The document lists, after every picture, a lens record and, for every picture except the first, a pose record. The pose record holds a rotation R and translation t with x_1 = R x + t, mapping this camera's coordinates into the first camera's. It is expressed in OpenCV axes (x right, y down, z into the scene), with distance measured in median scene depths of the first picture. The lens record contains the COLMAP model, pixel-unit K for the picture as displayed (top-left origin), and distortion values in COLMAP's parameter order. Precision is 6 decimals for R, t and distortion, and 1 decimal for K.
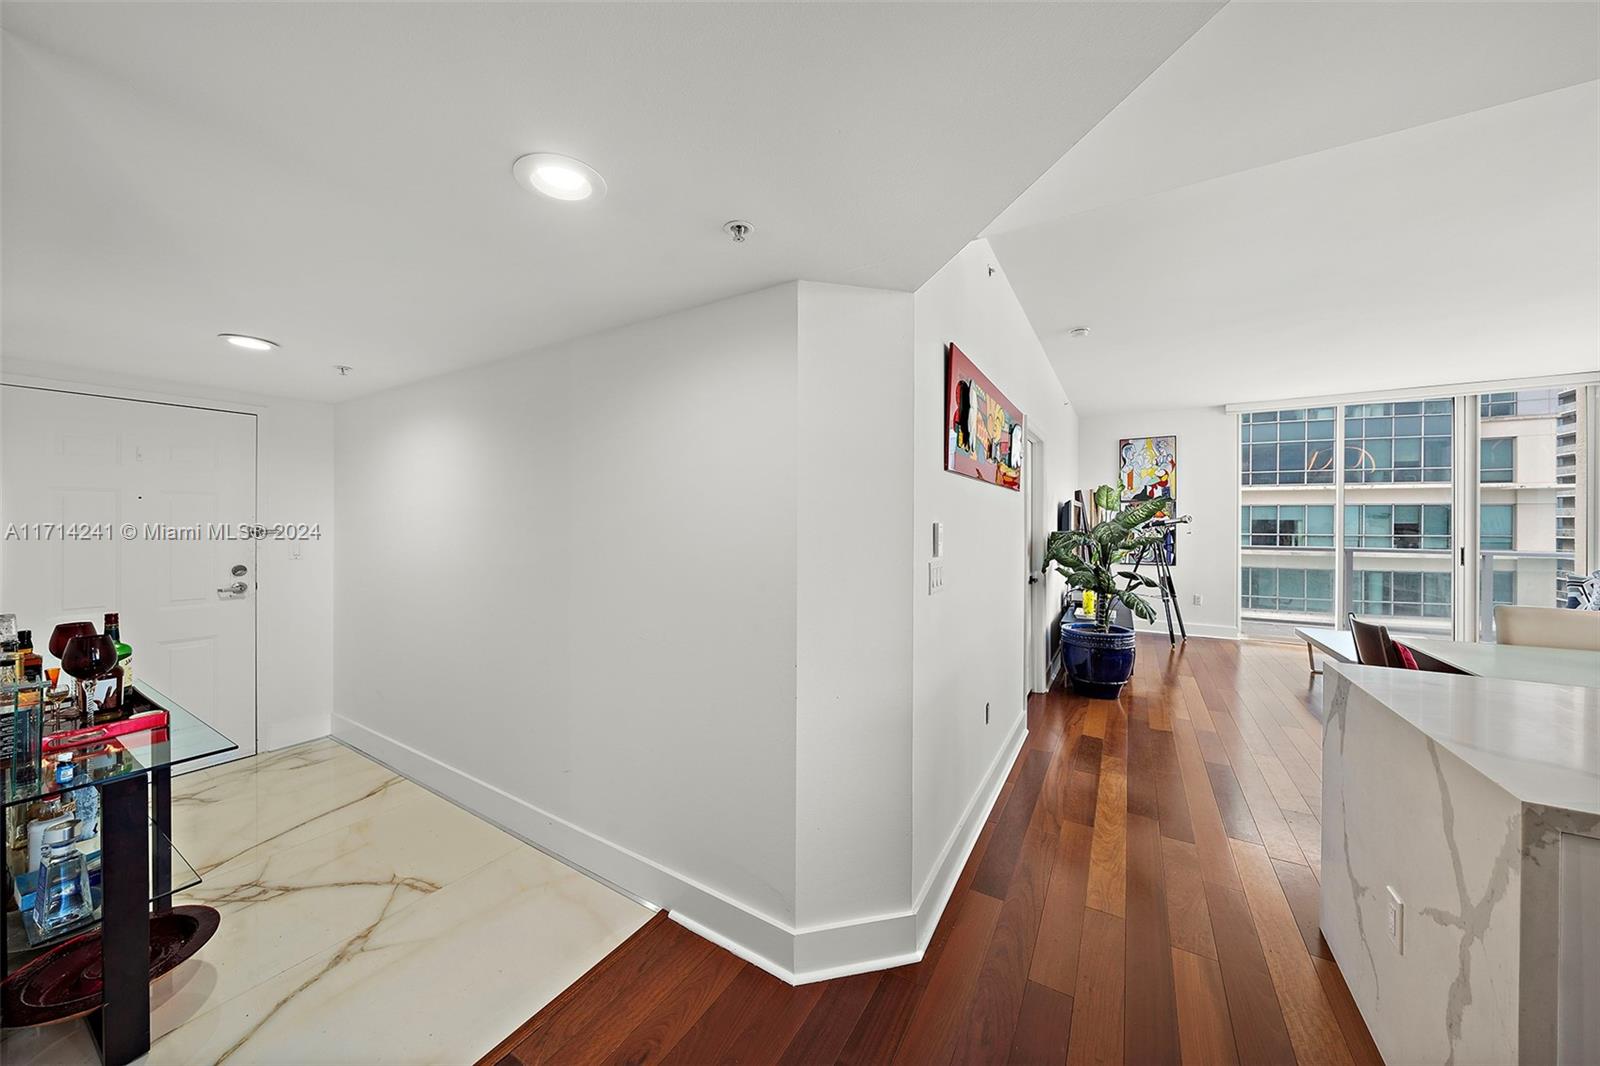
lens RADIAL K [[553.0, 0, 789.7], [0, 553.0, 522.0], [0, 0, 1]] dist [-0.002532, -0.000682]
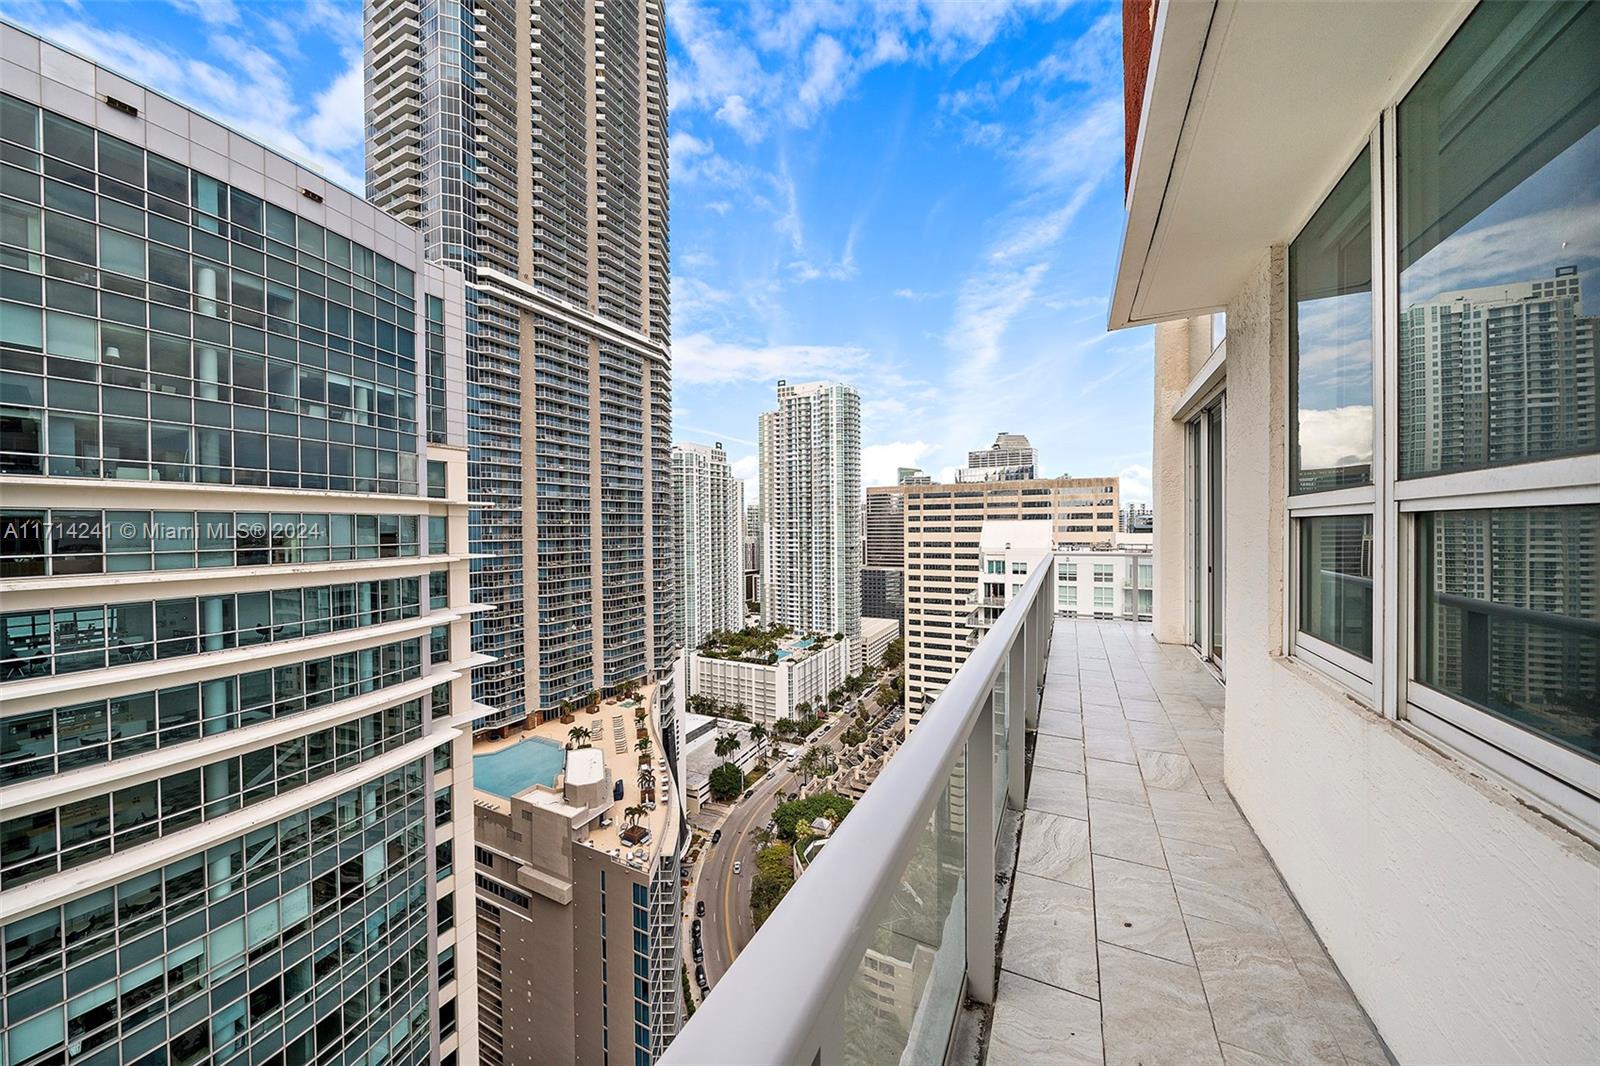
lens RADIAL K [[553.0, 0, 762.3], [0, 553.0, 535.0], [0, 0, 1]] dist [-0.002532, -0.000682]
pose [[-0.058265, -0.015655, 0.998178, 0.209172], [0.011680, 0.999798, 0.016362, -0.011742], [-0.998233, 0.012612, -0.058070, 1.686231]]
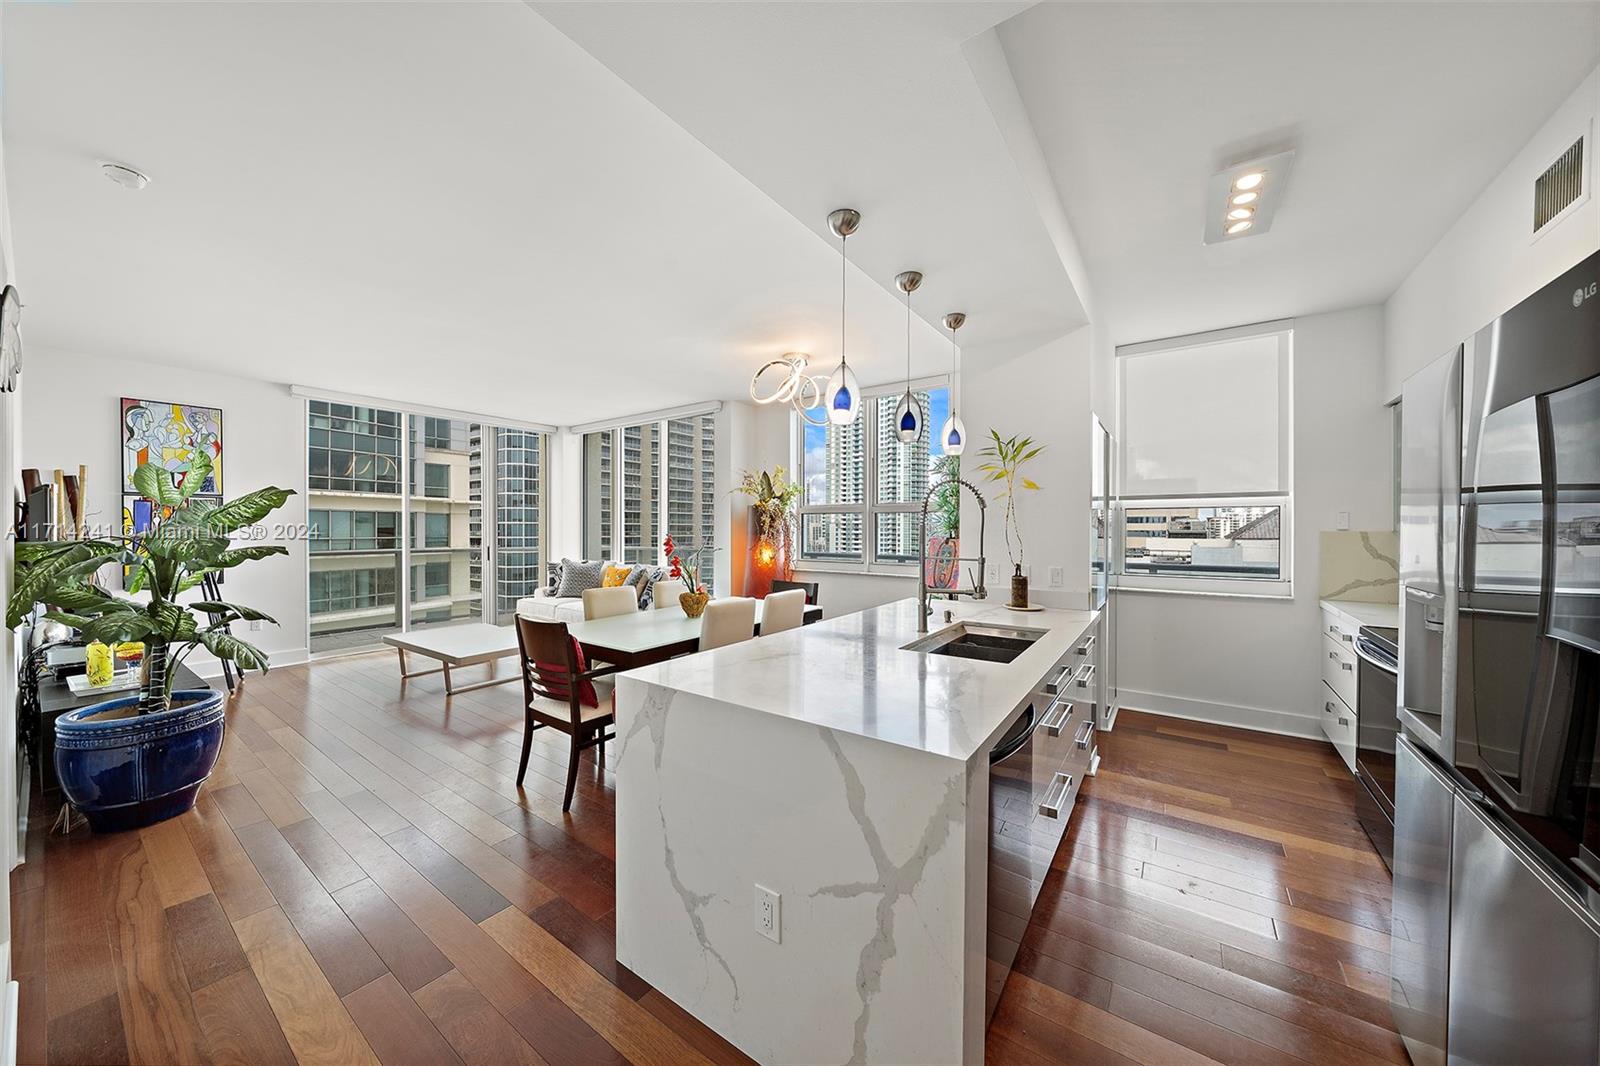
lens RADIAL K [[553.0, 0, 791.0], [0, 553.0, 532.3], [0, 0, 1]] dist [-0.002532, -0.000682]
pose [[0.078735, -0.009051, 0.996855, 0.017810], [-0.001913, 0.999956, 0.009230, 0.001267], [-0.996894, -0.002633, 0.078714, 0.175309]]
